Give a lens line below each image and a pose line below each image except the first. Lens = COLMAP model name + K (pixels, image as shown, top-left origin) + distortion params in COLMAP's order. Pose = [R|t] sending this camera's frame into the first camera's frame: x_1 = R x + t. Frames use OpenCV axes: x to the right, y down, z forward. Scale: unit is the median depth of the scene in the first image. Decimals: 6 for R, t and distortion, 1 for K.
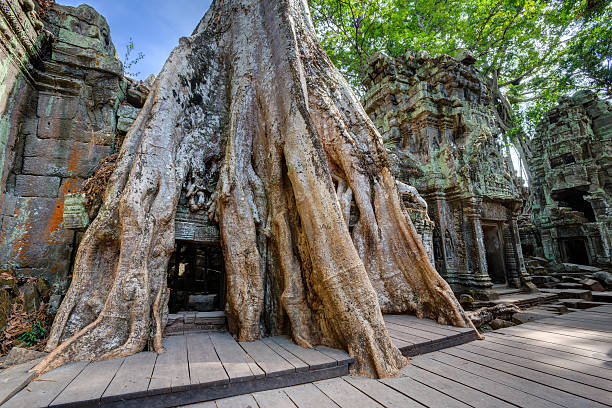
lens RADIAL K [[261.1, 0, 306.0], [0, 261.1, 204.0], [0, 0, 1]] dist [-0.059573, 0.000094]
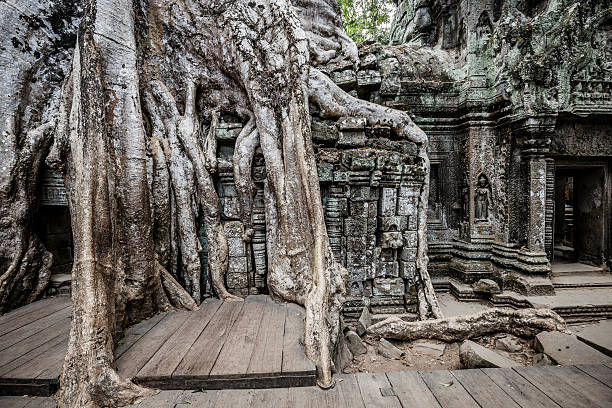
lens RADIAL K [[274.4, 0, 306.0], [0, 274.4, 204.0], [0, 0, 1]] dist [-0.027343, 0.001141]
pose [[0.922543, 0.020215, -0.385364, 0.435716], [0.076565, 0.969185, 0.234134, -0.019535], [0.378222, -0.245504, 0.892567, 0.249904]]
